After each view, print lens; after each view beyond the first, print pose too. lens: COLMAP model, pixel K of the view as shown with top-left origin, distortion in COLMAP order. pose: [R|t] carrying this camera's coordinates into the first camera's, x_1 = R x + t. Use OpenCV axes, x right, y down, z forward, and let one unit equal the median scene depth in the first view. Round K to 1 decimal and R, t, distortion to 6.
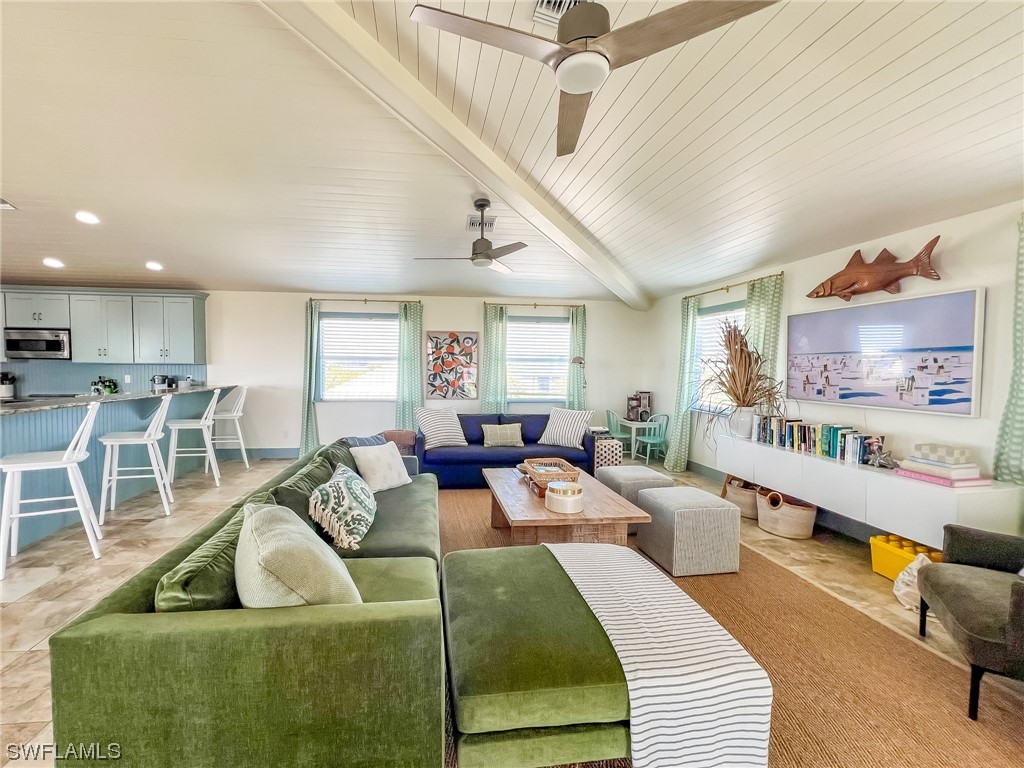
lens RADIAL K [[430.4, 0, 474.4], [0, 430.4, 382.4], [0, 0, 1]] dist [-0.003412, 0.000227]
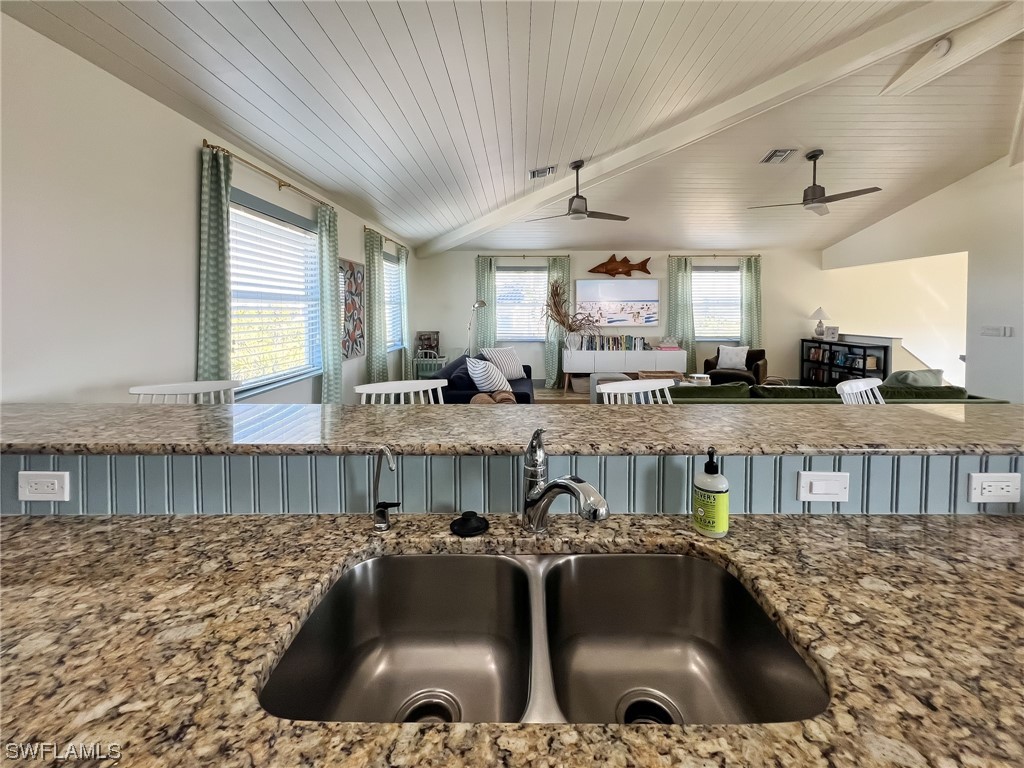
lens RADIAL K [[430.4, 0, 517.4], [0, 430.4, 322.2], [0, 0, 1]] dist [-0.003412, 0.000227]
pose [[0.126714, -0.038211, 0.991203, -0.901358], [0.043990, 0.998491, 0.032869, -0.039758], [-0.990963, 0.039438, 0.128204, 0.830472]]
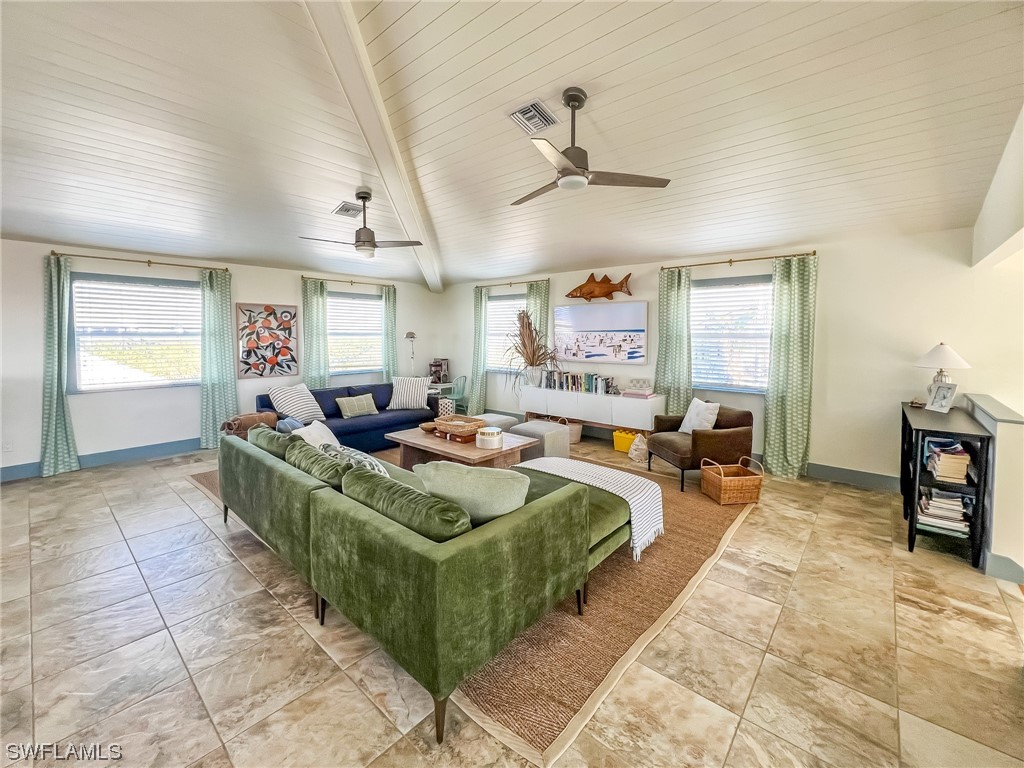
lens RADIAL K [[430.4, 0, 501.3], [0, 430.4, 344.4], [0, 0, 1]] dist [-0.003412, 0.000227]
pose [[0.747267, -0.024469, 0.664073, -0.378440], [0.032687, 0.999466, 0.000046, -0.019504], [-0.663719, 0.021672, 0.747668, -0.040044]]
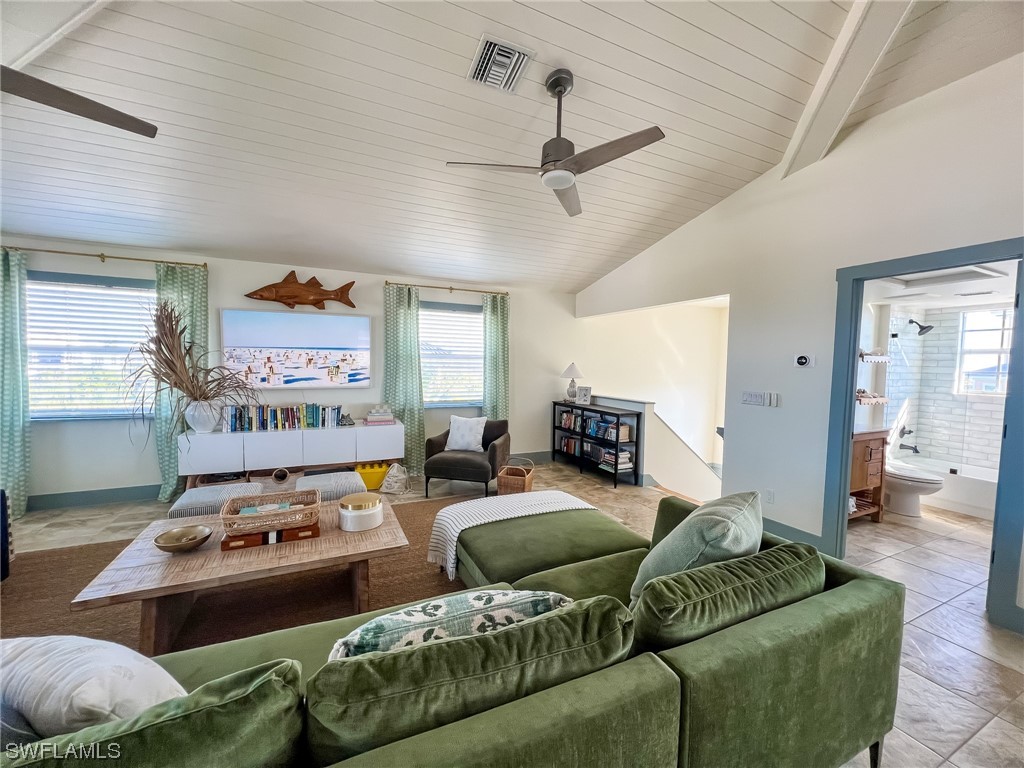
lens RADIAL K [[416.2, 0, 510.6], [0, 416.2, 387.5], [0, 0, 1]] dist [-0.003719, 0.001668]
pose [[-0.318999, -0.071232, 0.945074, -0.377397], [0.020709, 0.996410, 0.082092, -0.027761], [-0.947529, 0.045758, -0.316378, 0.536554]]
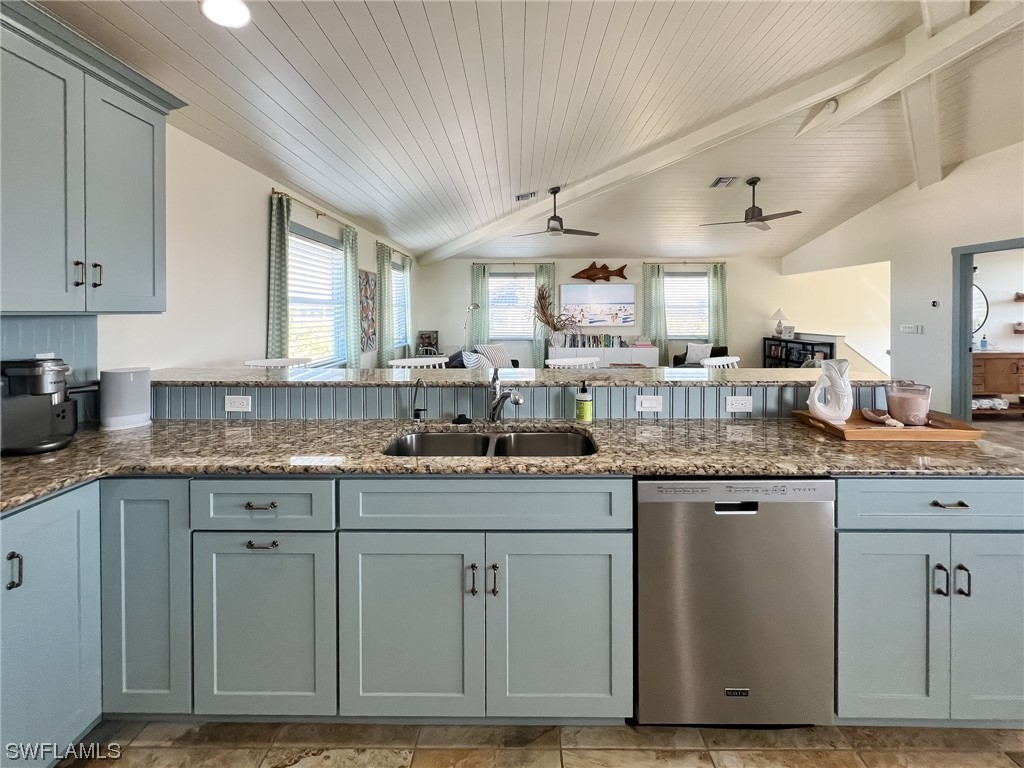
lens RADIAL K [[430.4, 0, 509.6], [0, 430.4, 316.3], [0, 0, 1]] dist [-0.003412, 0.000227]
pose [[0.136880, -0.020257, 0.990380, -1.071918], [0.044925, 0.998889, 0.014222, -0.038370], [-0.989568, 0.042546, 0.137638, 0.785714]]
